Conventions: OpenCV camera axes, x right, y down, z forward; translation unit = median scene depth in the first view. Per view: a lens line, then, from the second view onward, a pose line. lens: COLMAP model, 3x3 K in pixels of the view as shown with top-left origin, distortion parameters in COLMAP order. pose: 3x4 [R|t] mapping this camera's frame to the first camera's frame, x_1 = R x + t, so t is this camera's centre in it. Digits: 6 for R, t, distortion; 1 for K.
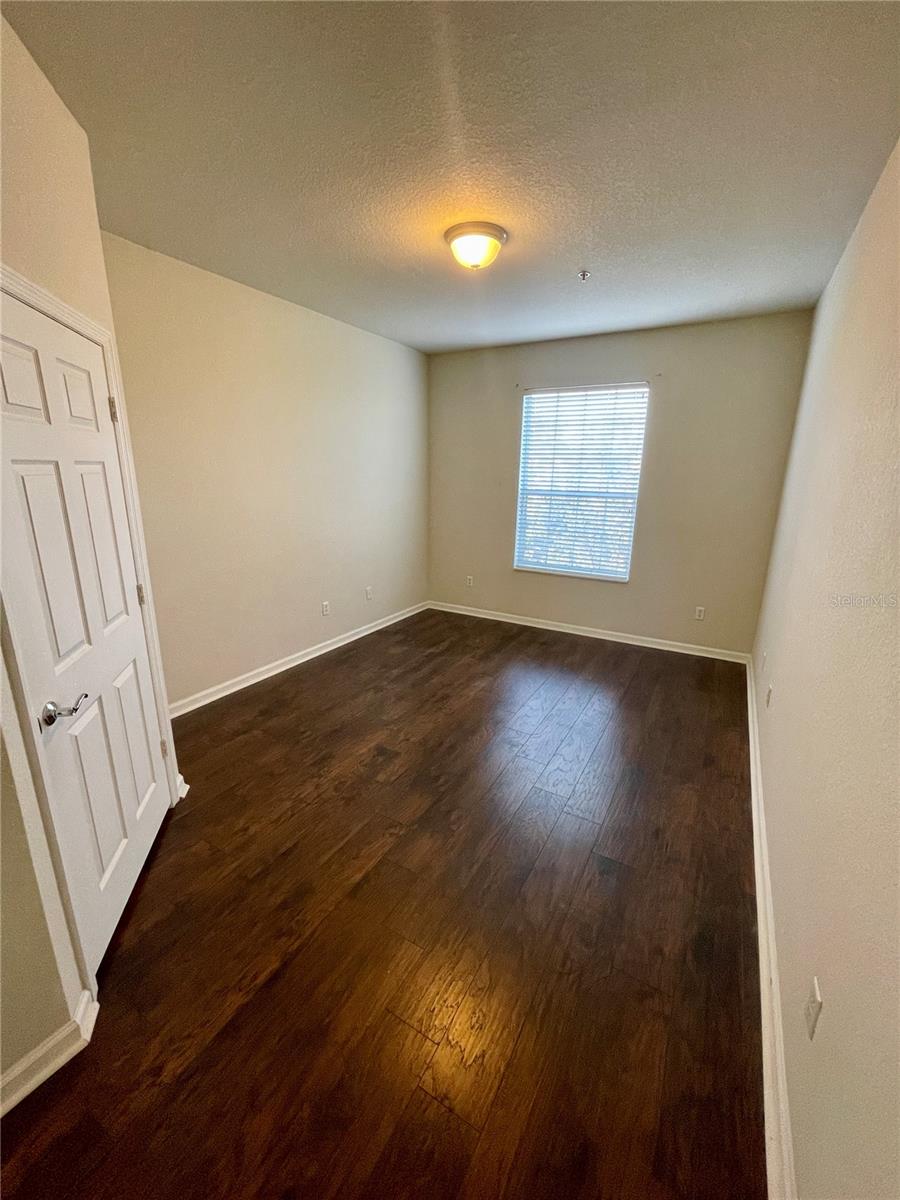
lens RADIAL K [[483.1, 0, 452.2], [0, 483.1, 599.3], [0, 0, 1]] dist [-0.009015, 0.005080]
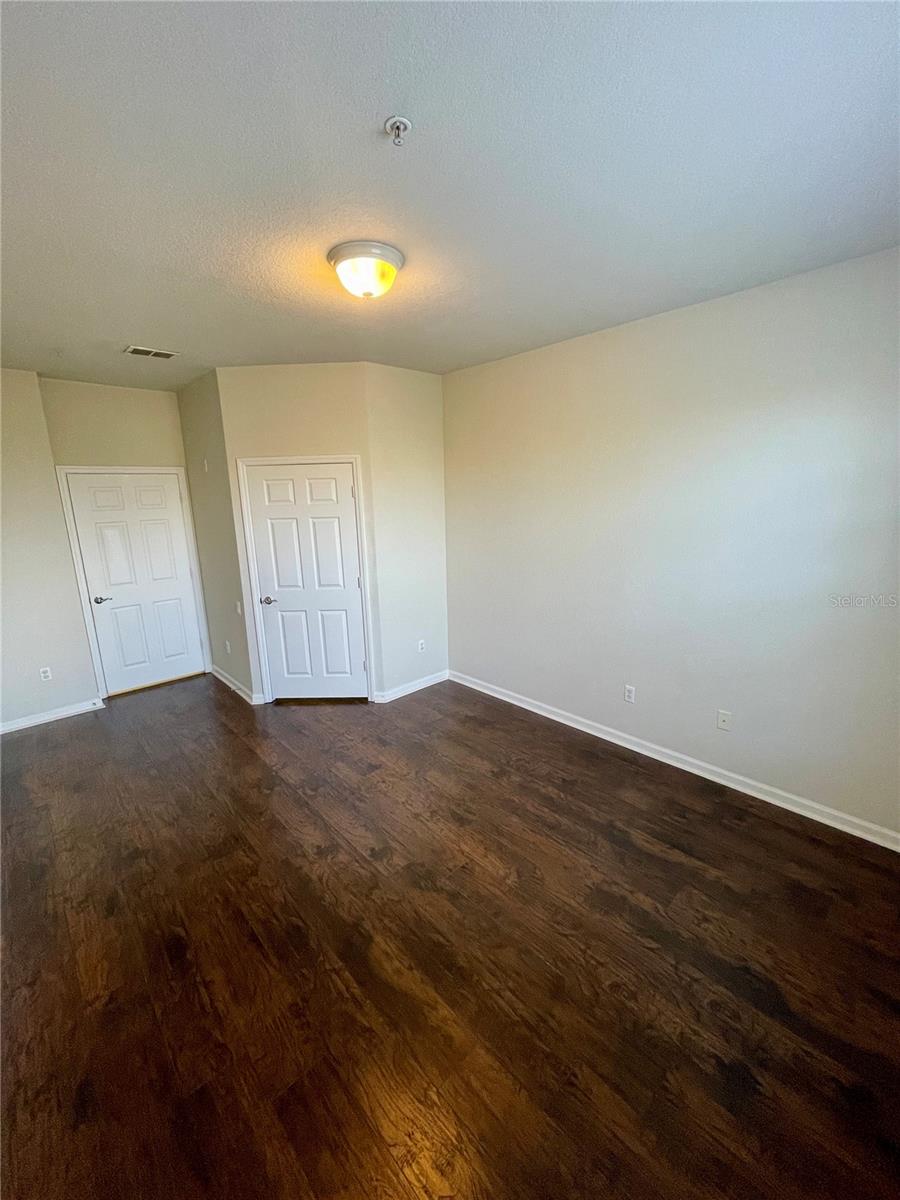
lens RADIAL K [[483.1, 0, 452.2], [0, 483.1, 599.3], [0, 0, 1]] dist [-0.009015, 0.005080]
pose [[-0.292701, 0.202365, -0.934545, 0.573061], [-0.230365, 0.933639, 0.274319, -0.299738], [0.928040, 0.295580, -0.226659, 0.957565]]
